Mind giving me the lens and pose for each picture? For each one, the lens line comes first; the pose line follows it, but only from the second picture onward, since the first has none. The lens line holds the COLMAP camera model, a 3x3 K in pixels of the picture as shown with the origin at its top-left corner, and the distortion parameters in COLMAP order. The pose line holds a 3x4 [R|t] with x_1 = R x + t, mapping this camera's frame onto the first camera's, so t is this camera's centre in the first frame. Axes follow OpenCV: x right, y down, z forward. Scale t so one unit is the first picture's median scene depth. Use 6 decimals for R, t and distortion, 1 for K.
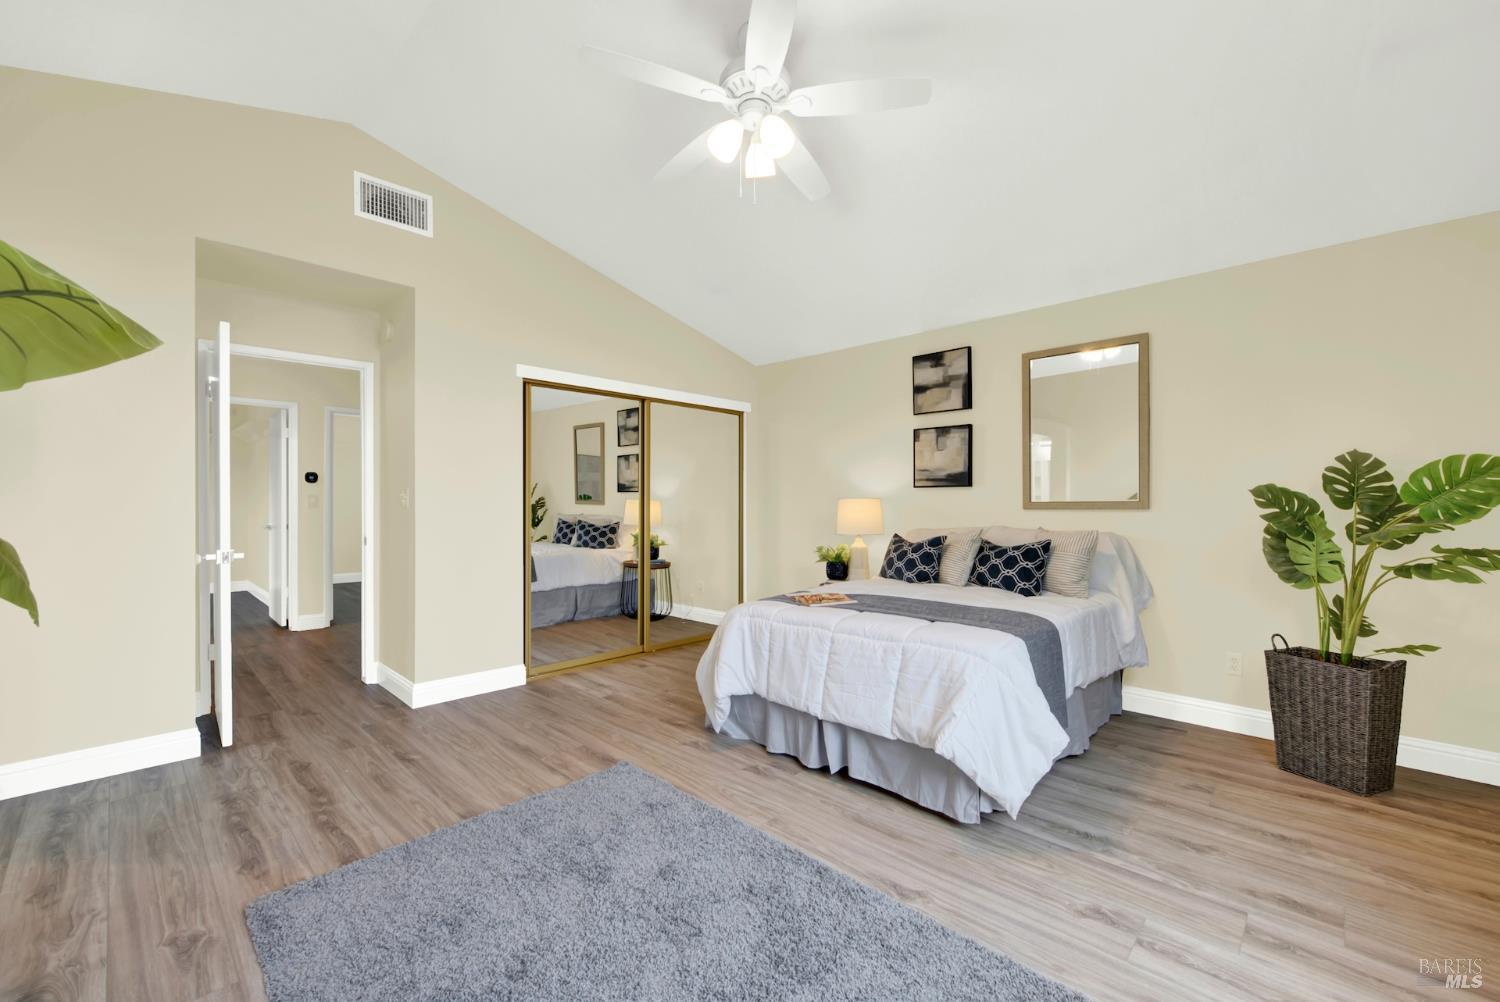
lens RADIAL K [[612.9, 0, 763.8], [0, 612.9, 502.4], [0, 0, 1]] dist [0.000579, -0.001792]
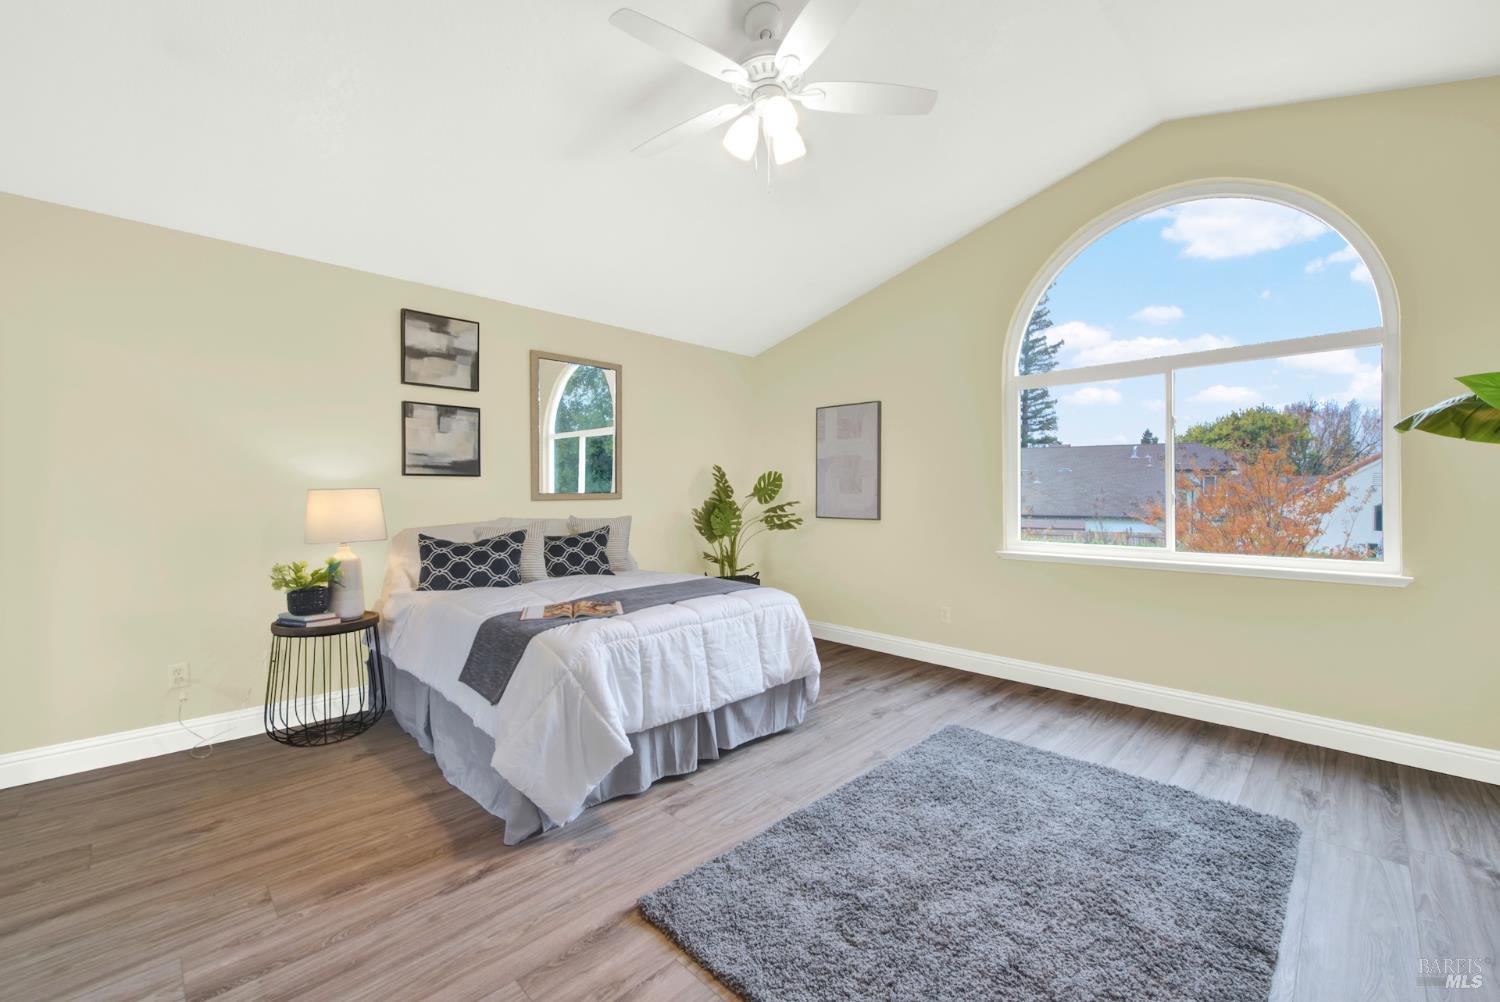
lens RADIAL K [[612.9, 0, 755.8], [0, 612.9, 494.2], [0, 0, 1]] dist [0.000579, -0.001792]
pose [[0.018062, -0.001167, 0.999836, -0.669767], [0.002308, 0.999997, 0.001126, -0.000037], [-0.999834, 0.002287, 0.018065, 0.674925]]
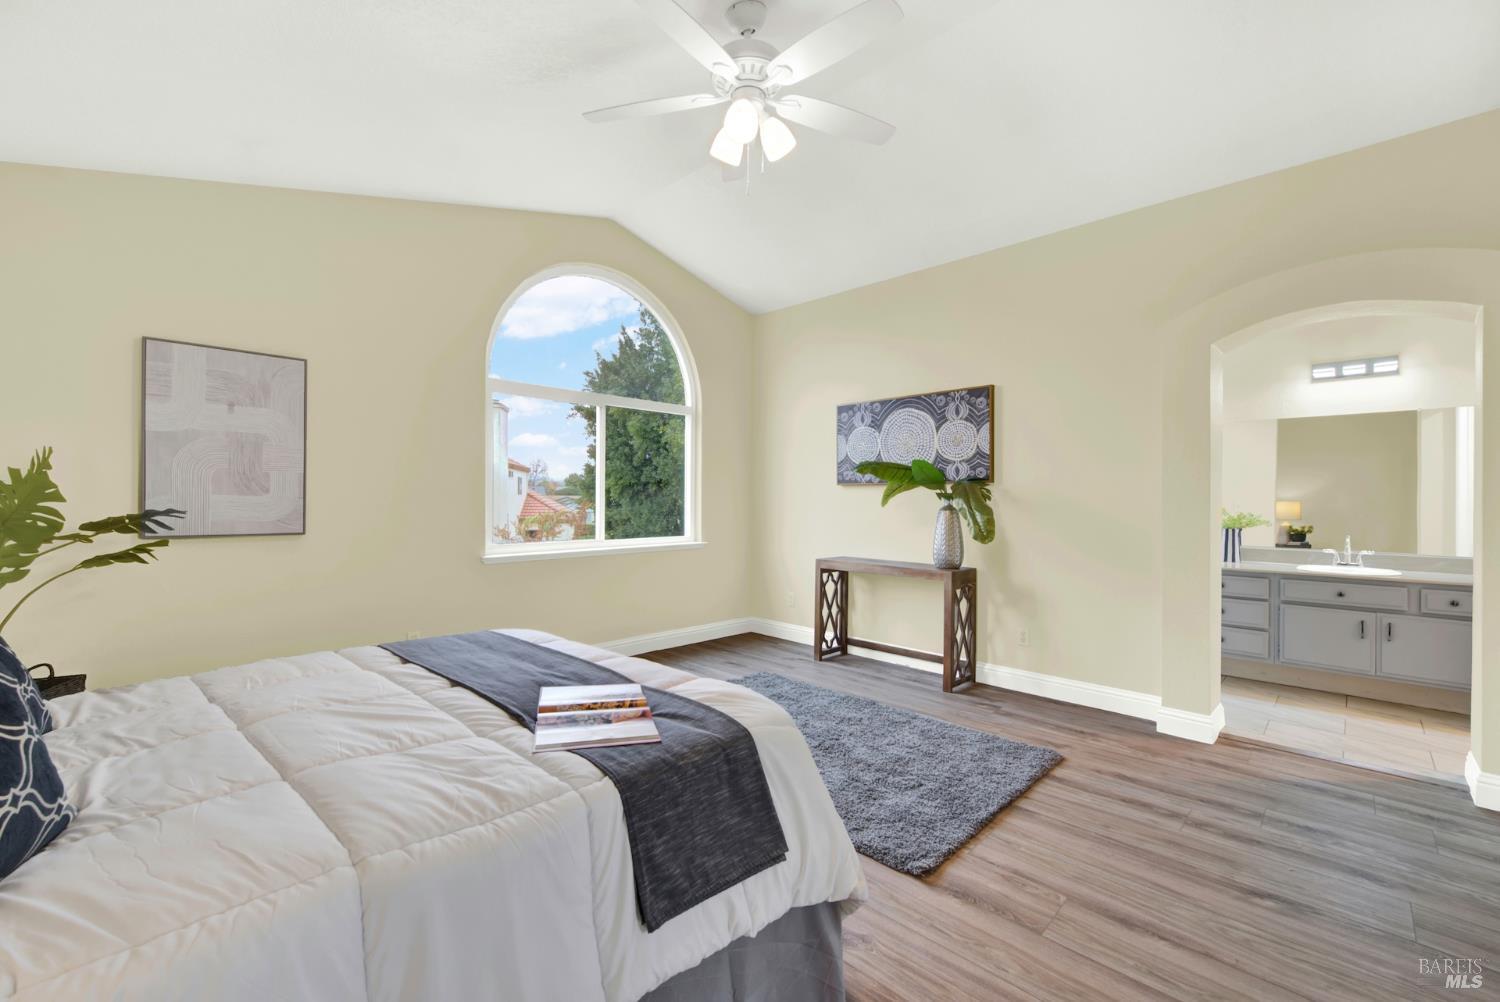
lens RADIAL K [[612.9, 0, 751.6], [0, 612.9, 497.7], [0, 0, 1]] dist [0.000579, -0.001792]
pose [[-0.999853, -0.010805, 0.013298, -0.024404], [-0.010713, 0.999918, 0.007006, -0.008639], [-0.013373, 0.006862, -0.999887, 1.332547]]
